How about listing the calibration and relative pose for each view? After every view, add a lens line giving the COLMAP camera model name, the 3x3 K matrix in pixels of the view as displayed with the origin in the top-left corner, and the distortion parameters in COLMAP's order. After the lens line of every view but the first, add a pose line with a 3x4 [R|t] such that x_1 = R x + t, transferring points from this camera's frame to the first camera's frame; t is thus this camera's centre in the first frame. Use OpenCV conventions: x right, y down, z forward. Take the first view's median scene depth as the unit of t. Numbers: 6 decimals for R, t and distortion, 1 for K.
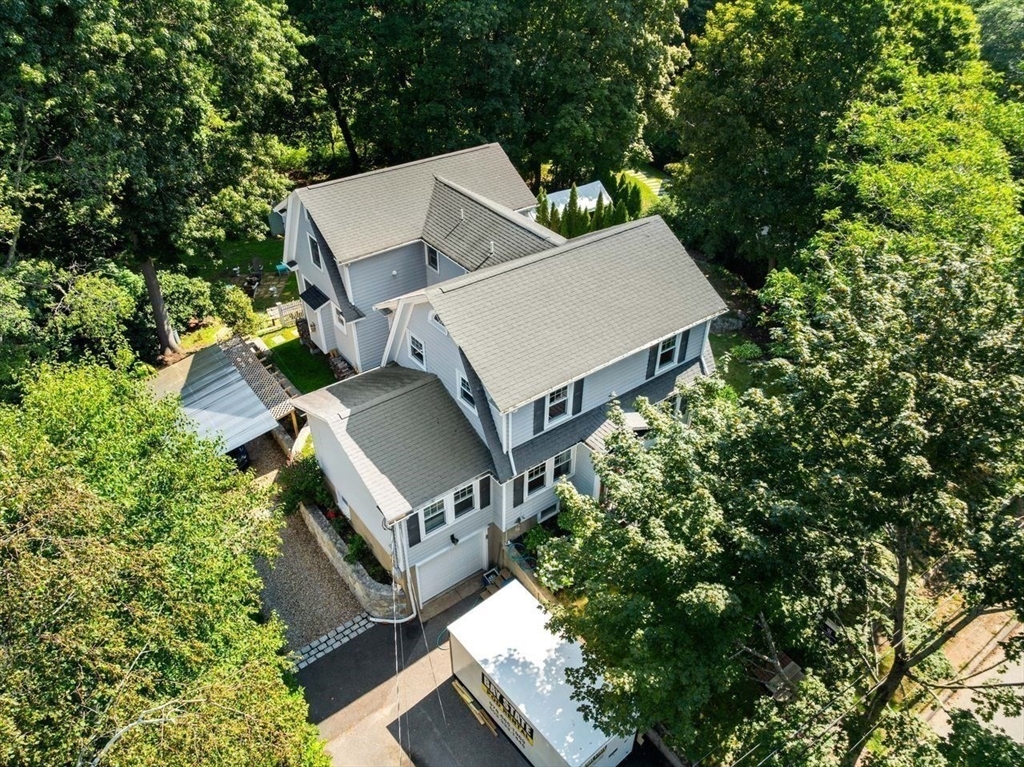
lens RADIAL K [[728.3, 0, 514.3], [0, 728.3, 379.6], [0, 0, 1]] dist [-0.064310, 0.044992]
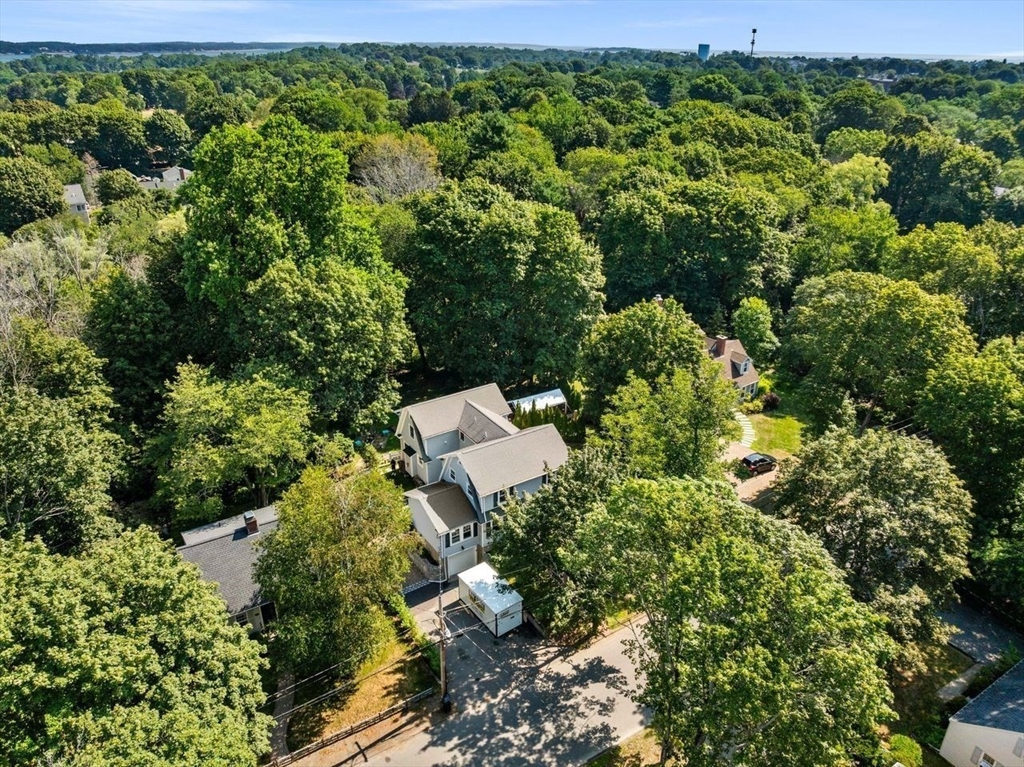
lens RADIAL K [[734.8, 0, 511.0], [0, 734.8, 369.8], [0, 0, 1]] dist [-0.001130, 0.045043]
pose [[0.997034, 0.022328, -0.073655, 0.257805], [-0.036993, 0.978227, -0.204213, 0.120717], [0.067491, 0.206332, 0.976152, -1.622950]]
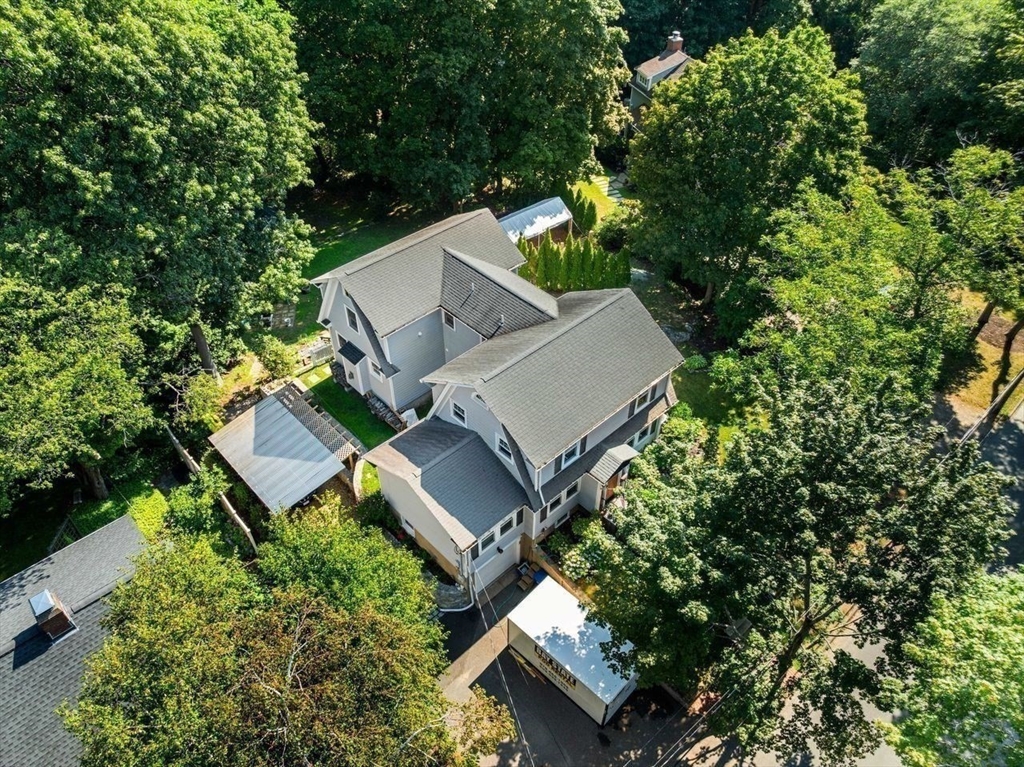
lens RADIAL K [[728.3, 0, 514.3], [0, 728.3, 379.6], [0, 0, 1]] dist [-0.064310, 0.044992]
pose [[0.993547, -0.078372, 0.081984, -0.137532], [0.068452, 0.990711, 0.117503, -0.250152], [-0.090432, -0.111133, 0.989683, -0.317865]]
